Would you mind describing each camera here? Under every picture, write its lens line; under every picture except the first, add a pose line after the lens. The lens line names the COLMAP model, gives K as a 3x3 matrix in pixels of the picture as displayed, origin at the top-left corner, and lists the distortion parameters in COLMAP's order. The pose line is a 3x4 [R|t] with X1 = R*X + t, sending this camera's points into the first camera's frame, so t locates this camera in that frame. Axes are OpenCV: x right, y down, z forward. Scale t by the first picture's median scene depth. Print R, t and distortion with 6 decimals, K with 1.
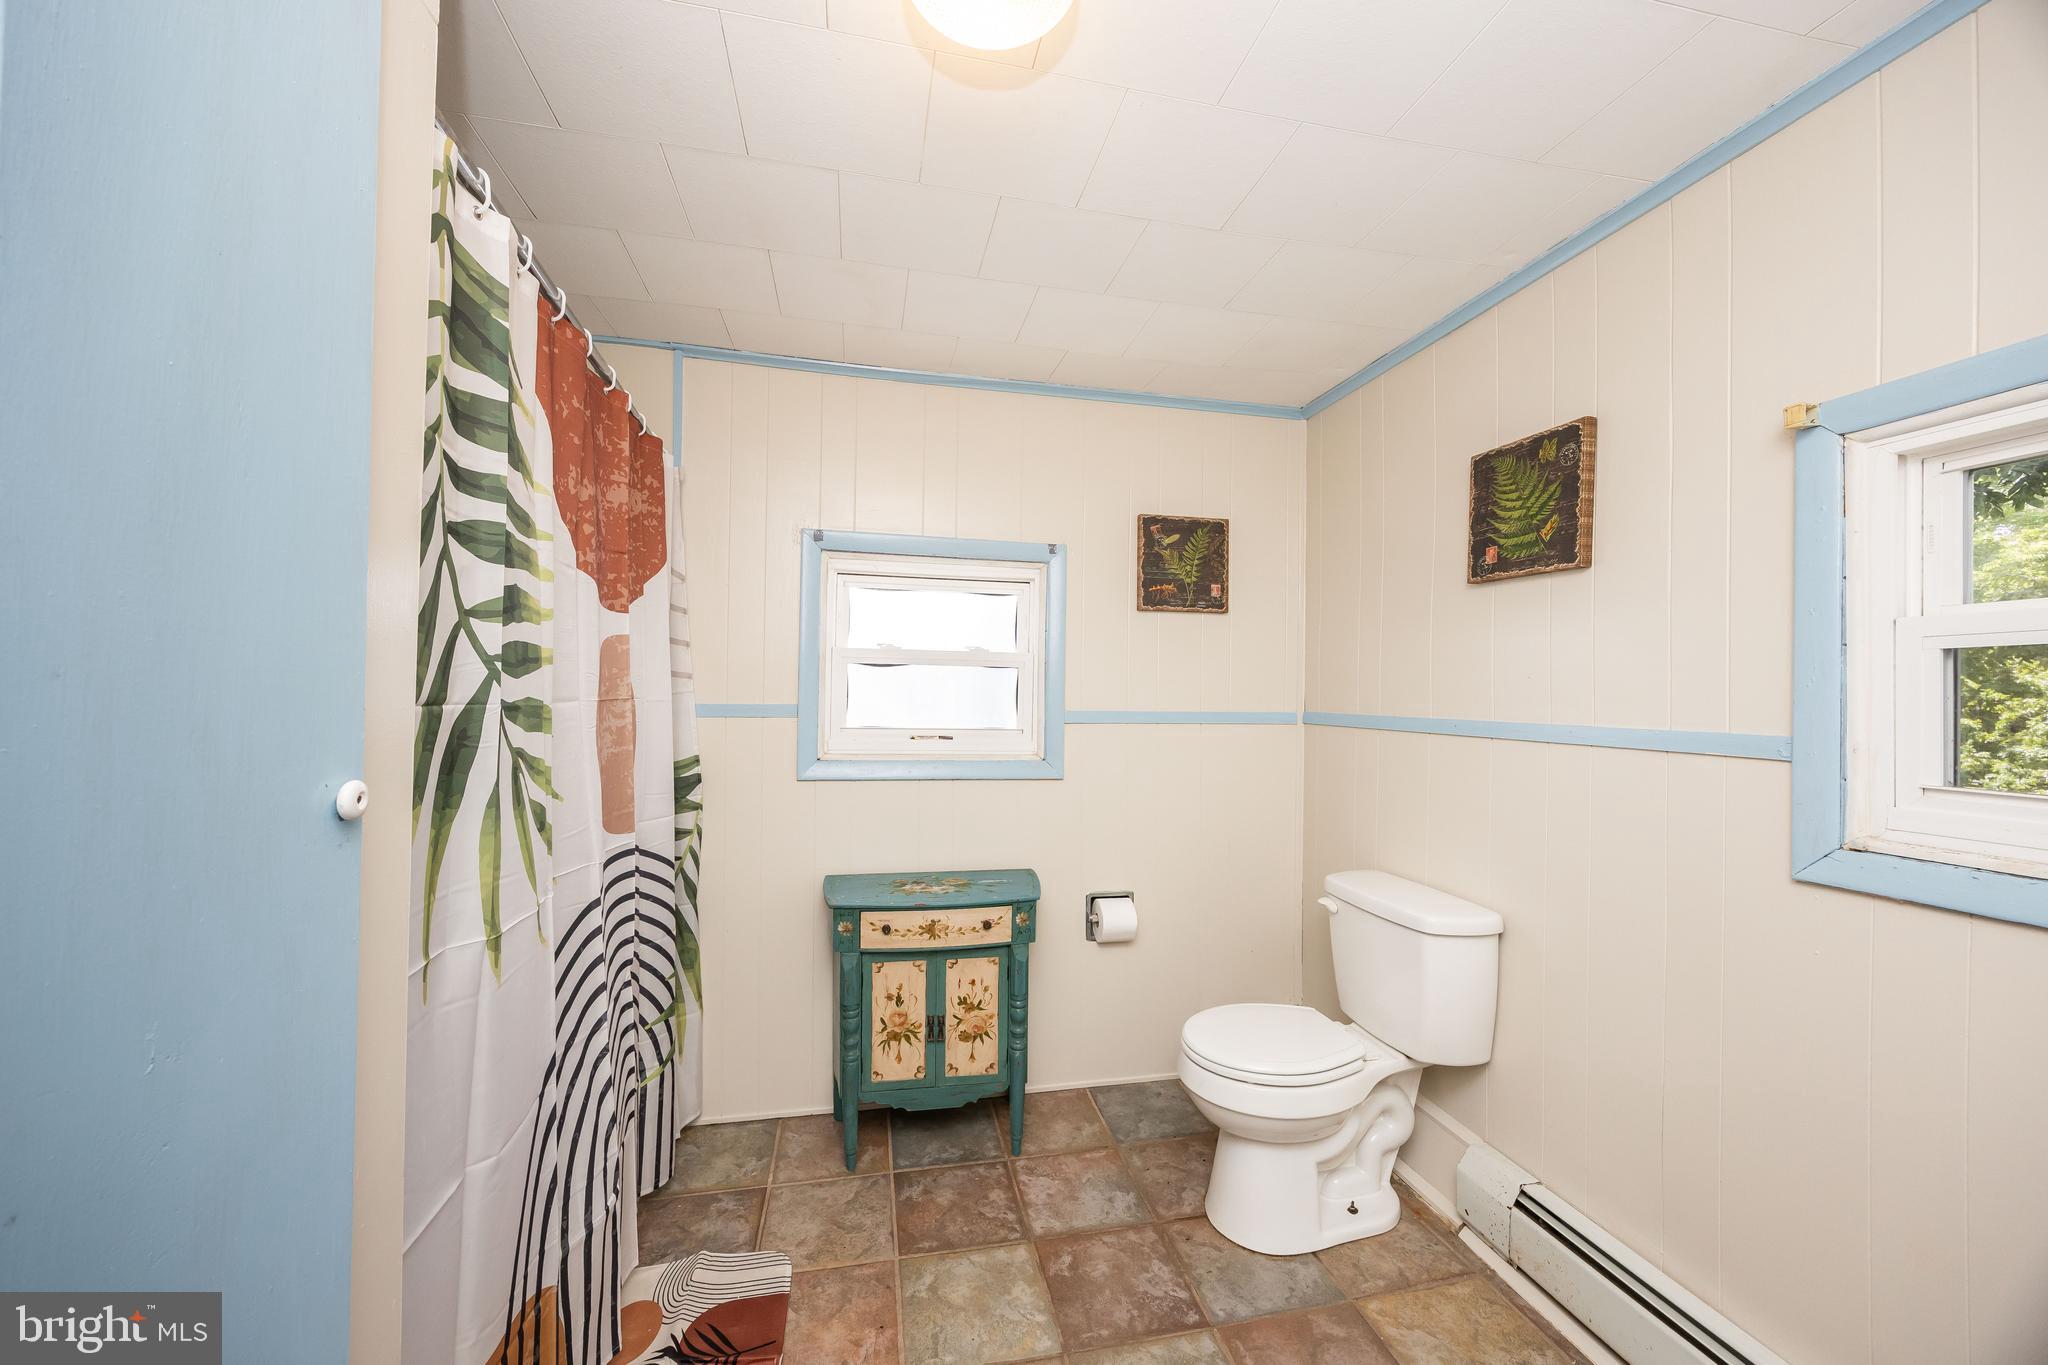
lens RADIAL K [[793.2, 0, 1023.4], [0, 793.2, 695.4], [0, 0, 1]] dist [-0.002101, -0.000114]
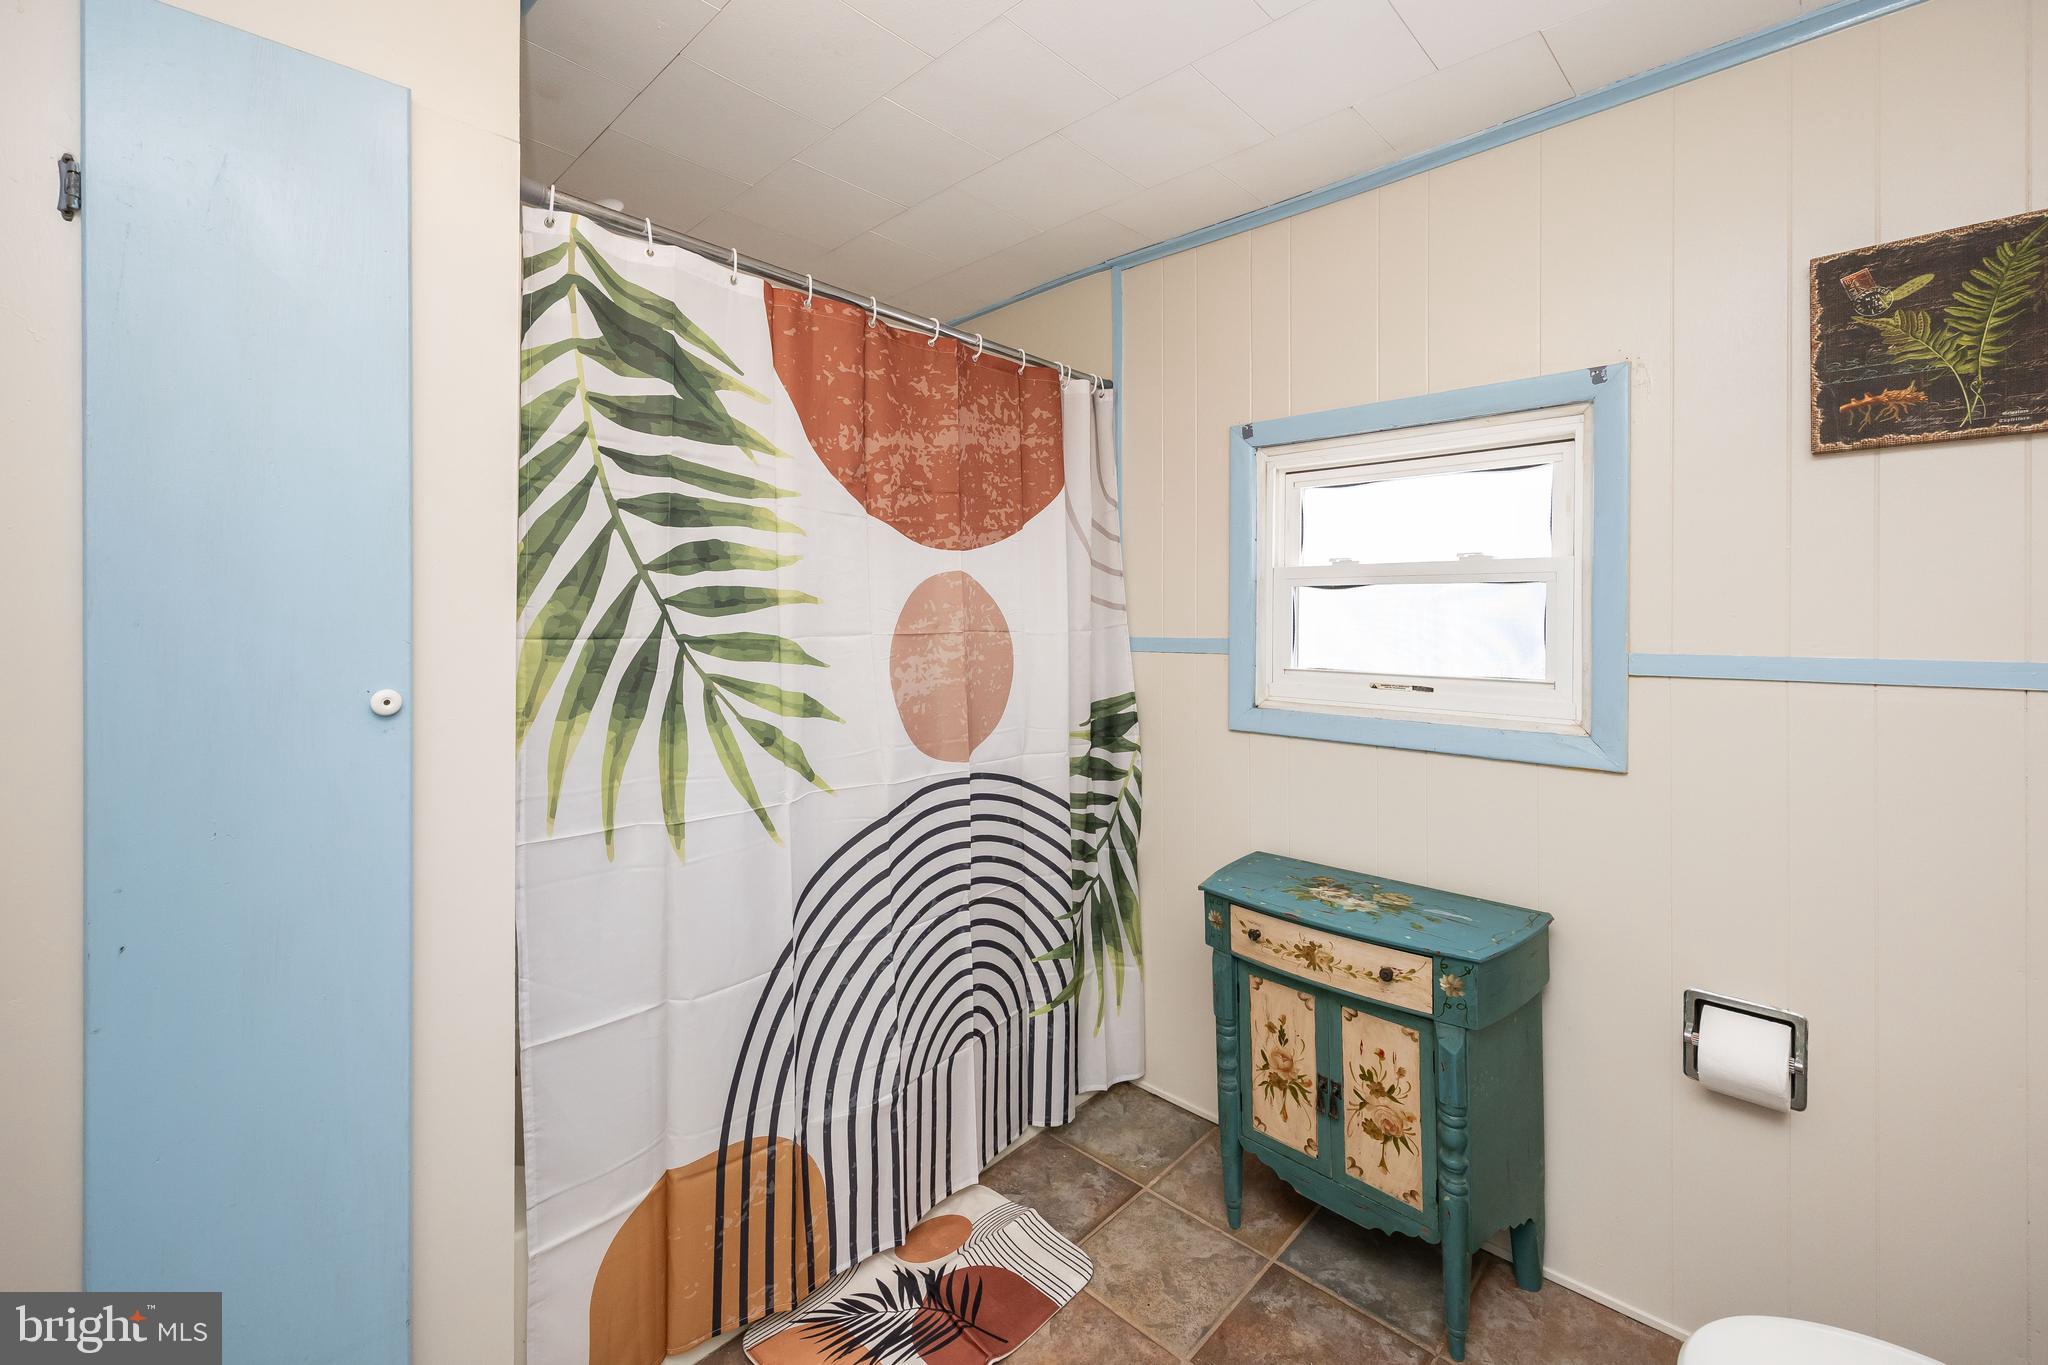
lens RADIAL K [[868.7, 0, 1064.0], [0, 868.7, 629.7], [0, 0, 1]] dist [-0.000734, 0.000266]
pose [[0.555750, 0.000255, -0.831350, 0.404422], [0.003475, 0.999991, 0.002630, -0.001413], [0.831342, -0.004351, 0.555743, 0.372337]]
